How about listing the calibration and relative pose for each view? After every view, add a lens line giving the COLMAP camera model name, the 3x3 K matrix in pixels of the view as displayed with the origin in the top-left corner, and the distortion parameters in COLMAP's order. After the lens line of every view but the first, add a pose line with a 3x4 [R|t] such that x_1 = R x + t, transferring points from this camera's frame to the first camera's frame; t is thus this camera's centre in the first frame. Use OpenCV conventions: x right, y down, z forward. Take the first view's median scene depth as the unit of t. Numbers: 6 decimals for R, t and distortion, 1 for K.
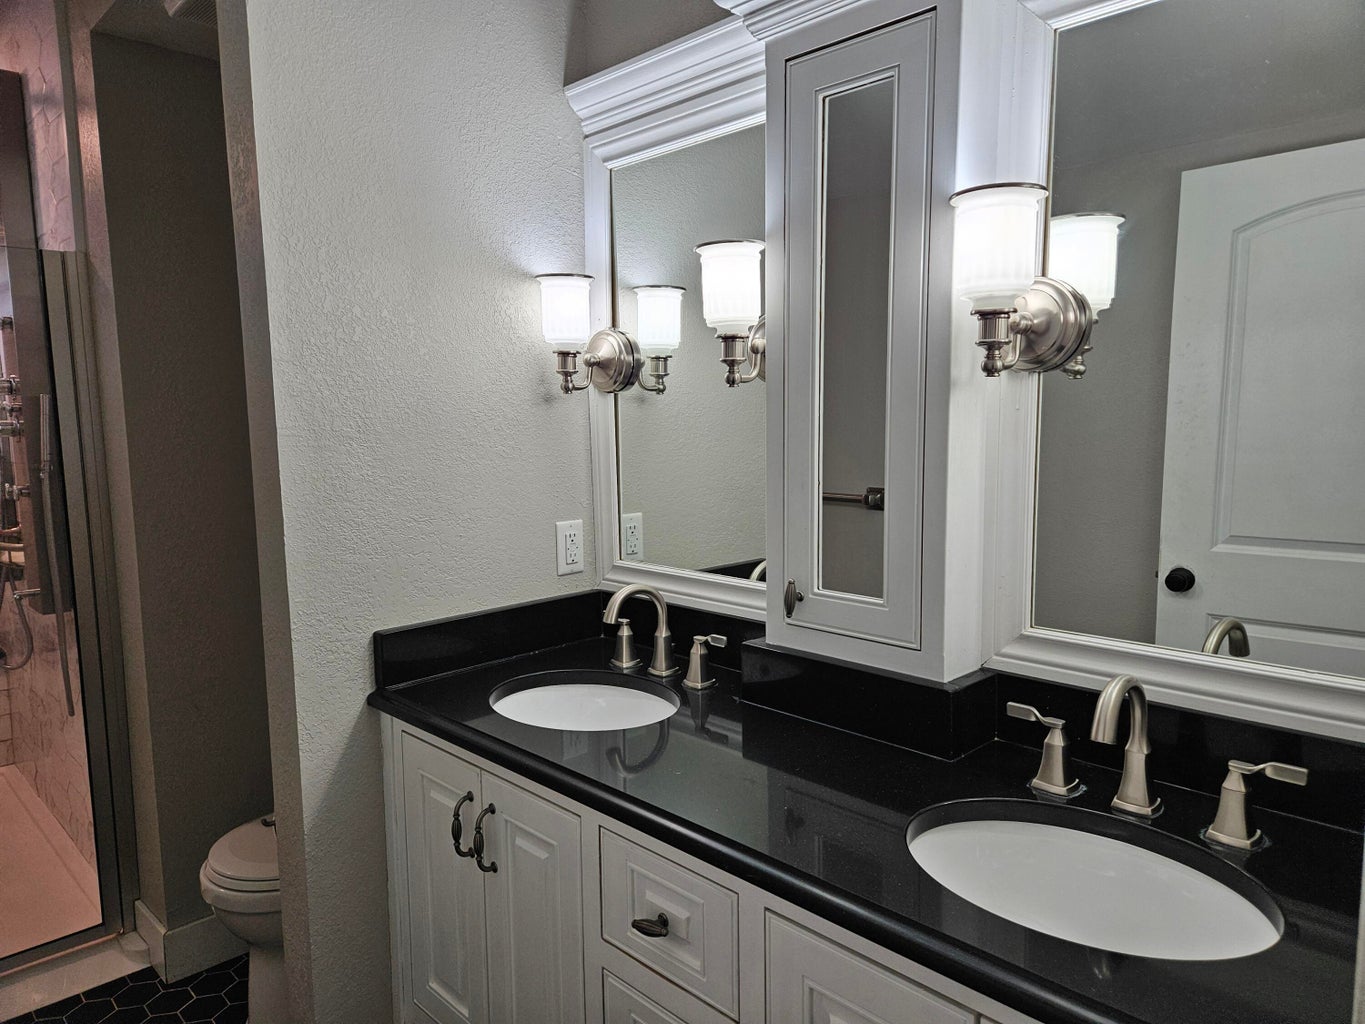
lens RADIAL K [[913.8, 0, 681.6], [0, 913.8, 516.2], [0, 0, 1]] dist [0.077009, -0.062246]
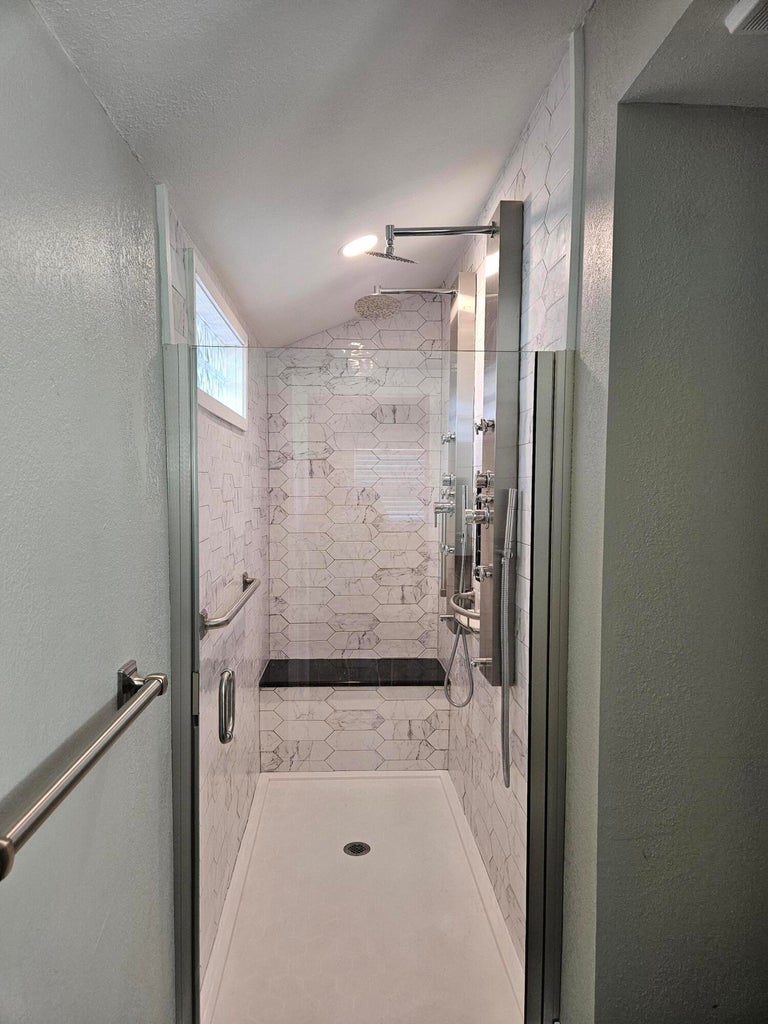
lens RADIAL K [[685.5, 0, 382.0], [0, 685.5, 514.0], [0, 0, 1]] dist [0.077009, -0.062246]
pose [[0.755784, 0.049631, -0.652938, -0.263889], [-0.095474, 0.994820, -0.034894, -0.056275], [0.647824, 0.088711, 0.756607, 0.285556]]
